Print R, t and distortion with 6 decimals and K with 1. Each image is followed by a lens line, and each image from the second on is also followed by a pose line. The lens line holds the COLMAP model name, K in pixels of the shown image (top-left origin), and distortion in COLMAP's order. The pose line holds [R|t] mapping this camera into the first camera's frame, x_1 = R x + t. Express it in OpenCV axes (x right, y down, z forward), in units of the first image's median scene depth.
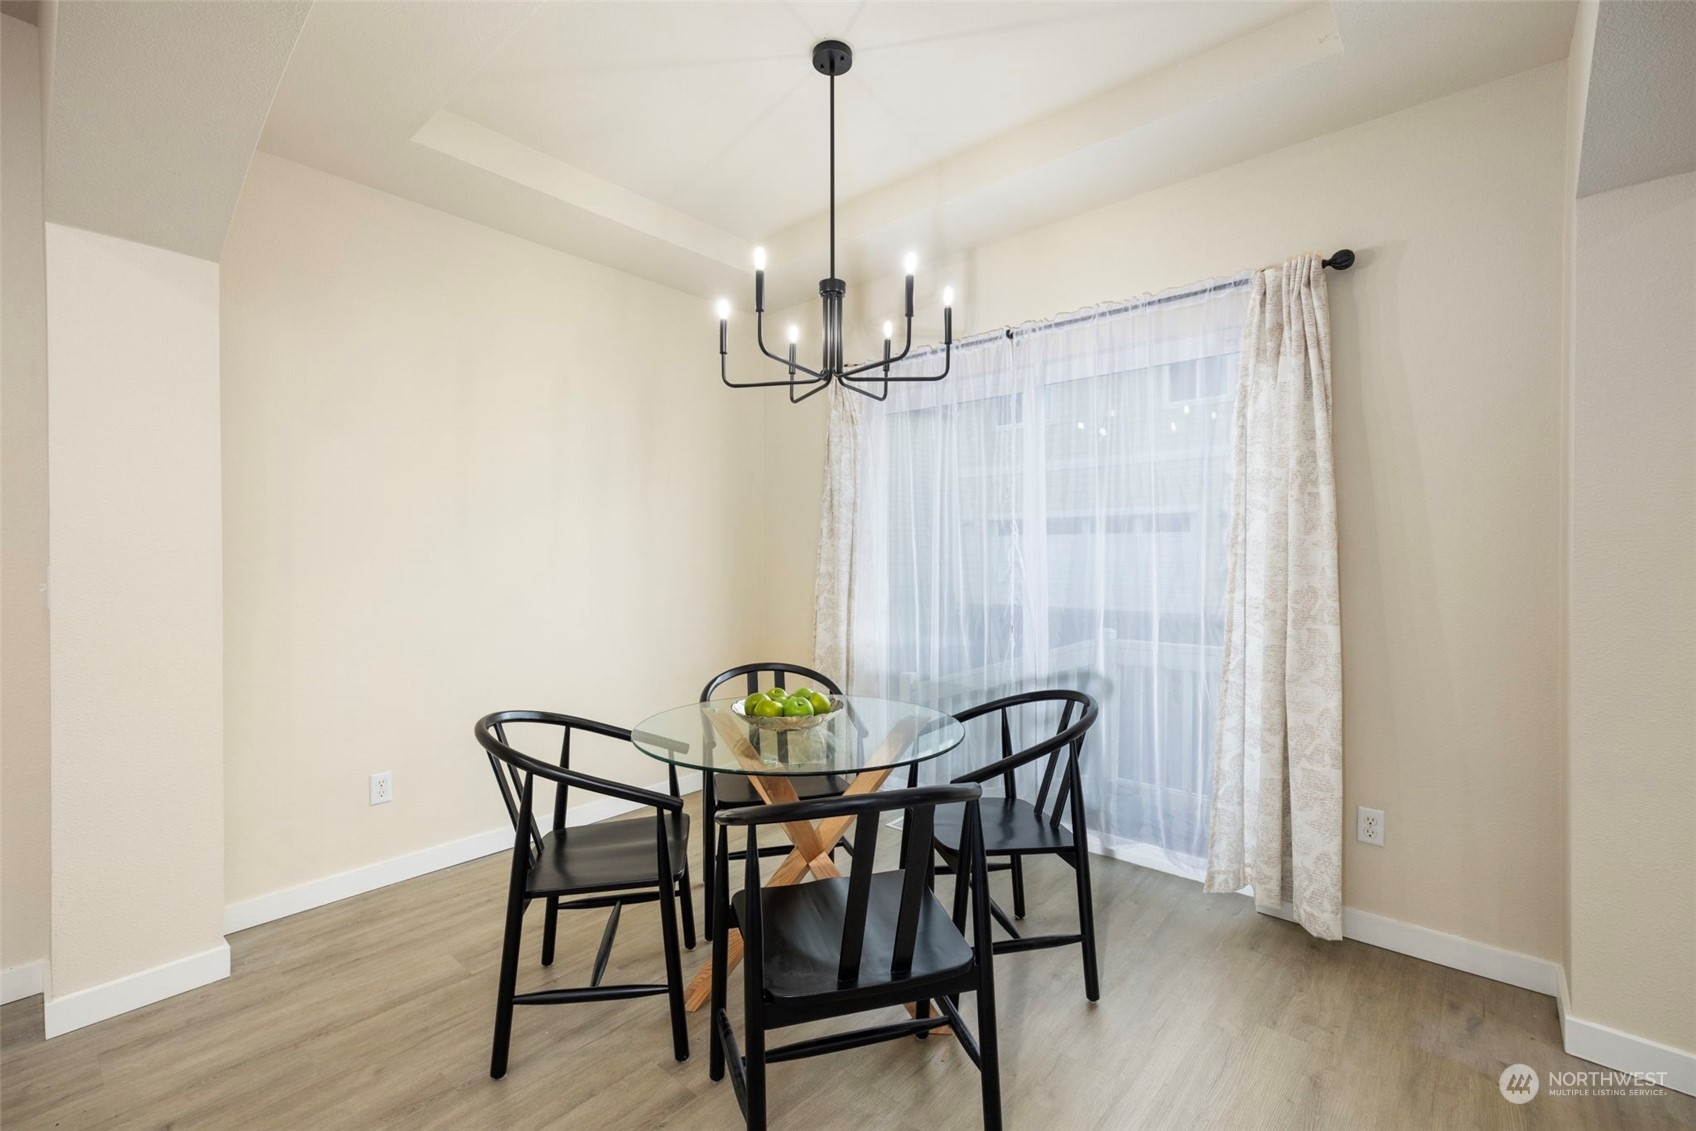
lens RADIAL K [[689.8, 0, 849.1], [0, 689.8, 566.6], [0, 0, 1]] dist [-0.000845, -0.000210]
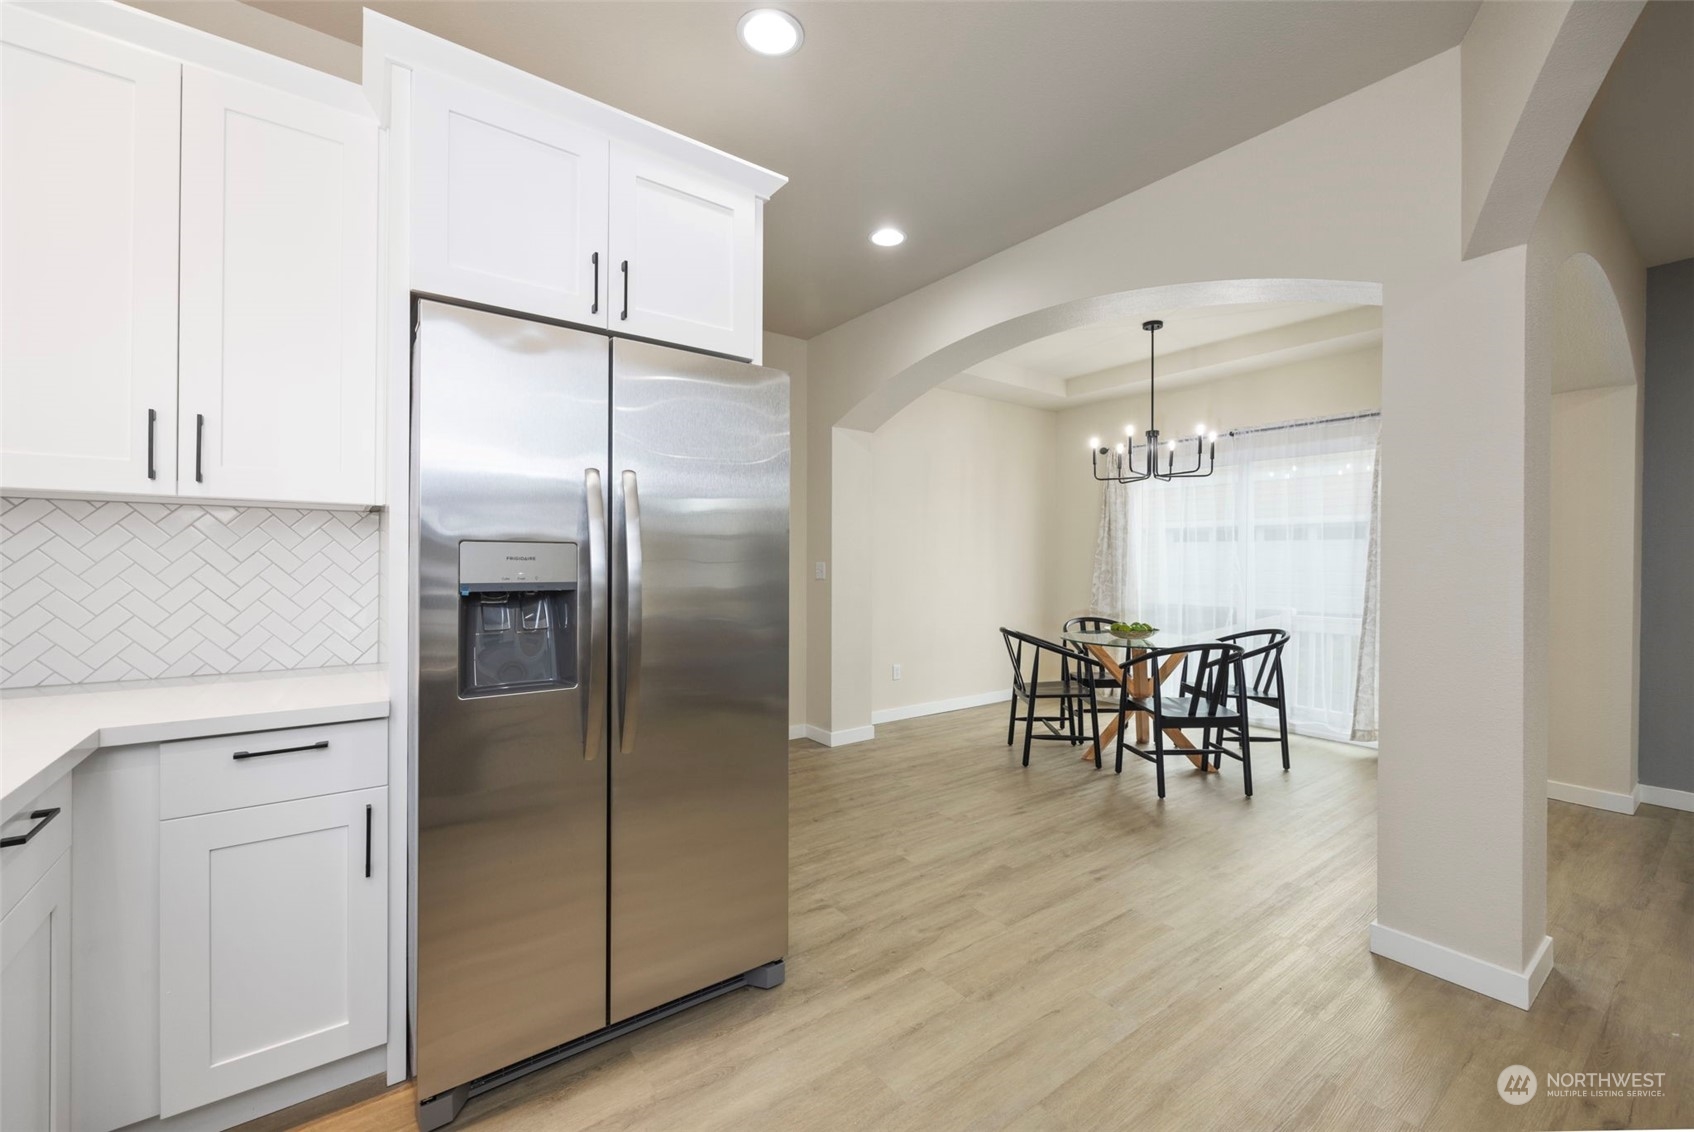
lens RADIAL K [[689.0, 0, 844.3], [0, 689.0, 567.8], [0, 0, 1]] dist [-0.000845, -0.000210]
pose [[0.980057, 0.008824, -0.198522, -0.512886], [-0.009060, 0.999959, -0.000280, 0.016828], [0.198512, 0.002073, 0.980096, -1.223615]]
